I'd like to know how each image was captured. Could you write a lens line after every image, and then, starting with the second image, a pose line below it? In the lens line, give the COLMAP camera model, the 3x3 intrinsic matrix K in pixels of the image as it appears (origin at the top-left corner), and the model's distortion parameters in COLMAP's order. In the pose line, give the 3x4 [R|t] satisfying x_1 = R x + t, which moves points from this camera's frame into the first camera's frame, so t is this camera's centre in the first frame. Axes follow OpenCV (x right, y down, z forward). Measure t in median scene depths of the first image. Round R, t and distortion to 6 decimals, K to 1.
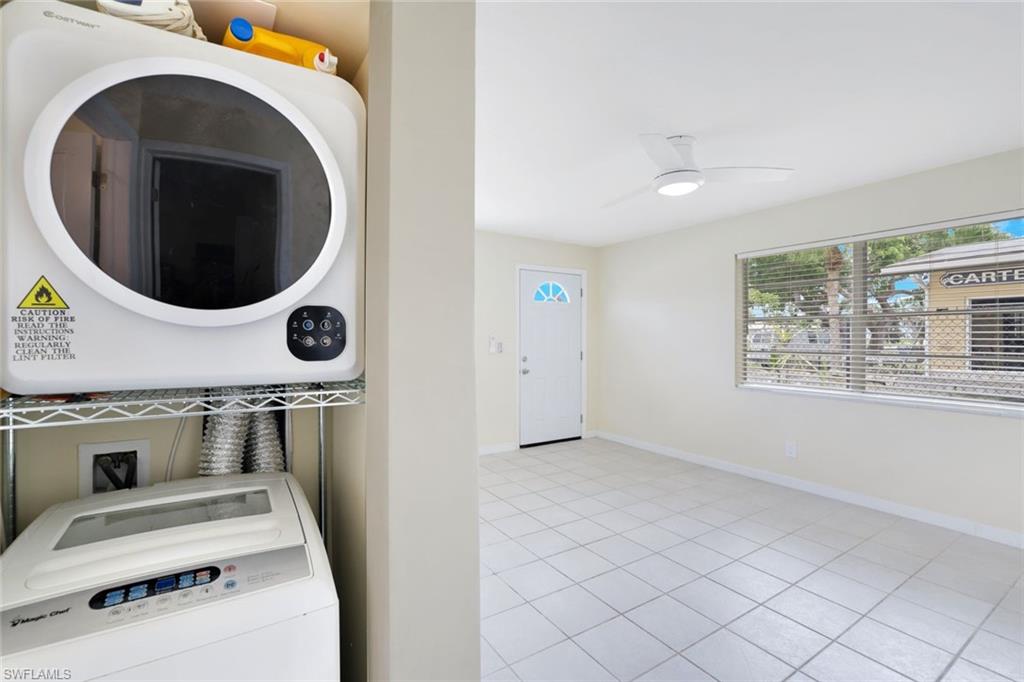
lens RADIAL K [[444.9, 0, 506.8], [0, 444.9, 336.8], [0, 0, 1]] dist [-0.032408, 0.013783]
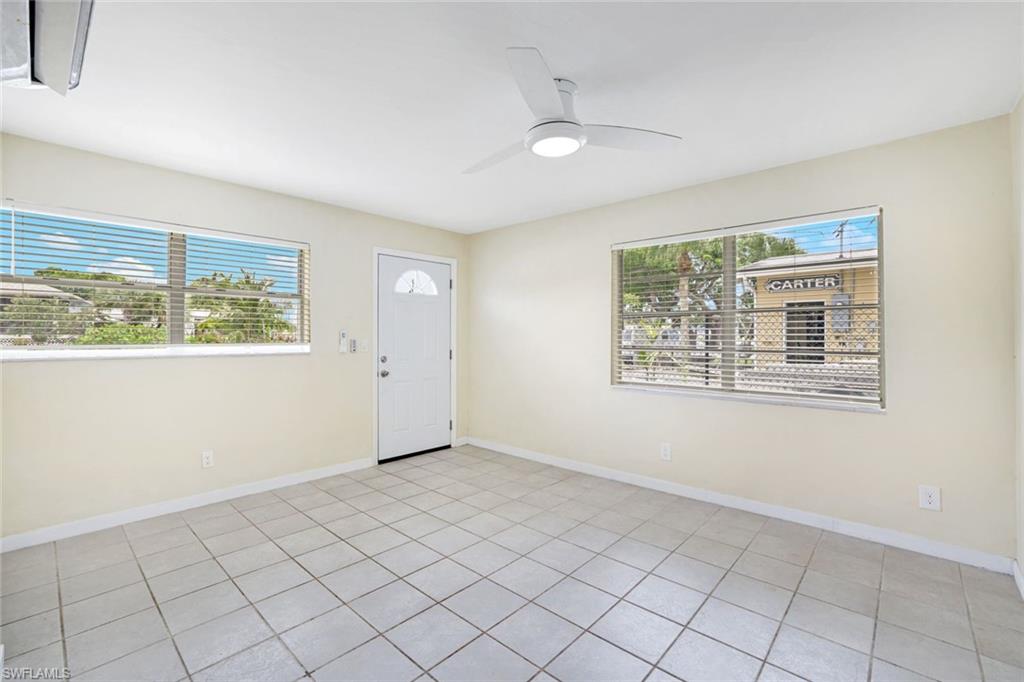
lens RADIAL K [[444.9, 0, 506.8], [0, 444.9, 336.8], [0, 0, 1]] dist [-0.032408, 0.013783]
pose [[0.963486, -0.000670, 0.267756, 0.039666], [-0.000580, 0.999989, 0.004589, 0.002576], [-0.267757, -0.004576, 0.963476, 0.114090]]
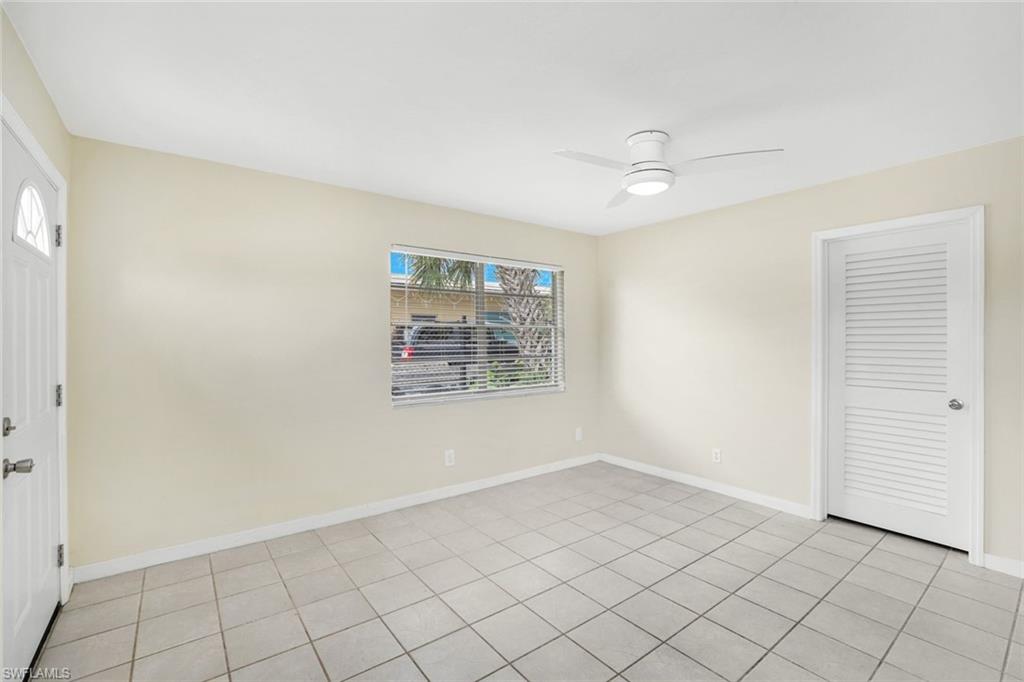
lens RADIAL K [[444.9, 0, 506.8], [0, 444.9, 336.8], [0, 0, 1]] dist [-0.032408, 0.013783]
pose [[-0.086747, 0.011522, 0.996164, -0.245928], [-0.000363, 0.999933, -0.011597, -0.004180], [-0.996230, -0.001368, -0.086737, 0.638320]]
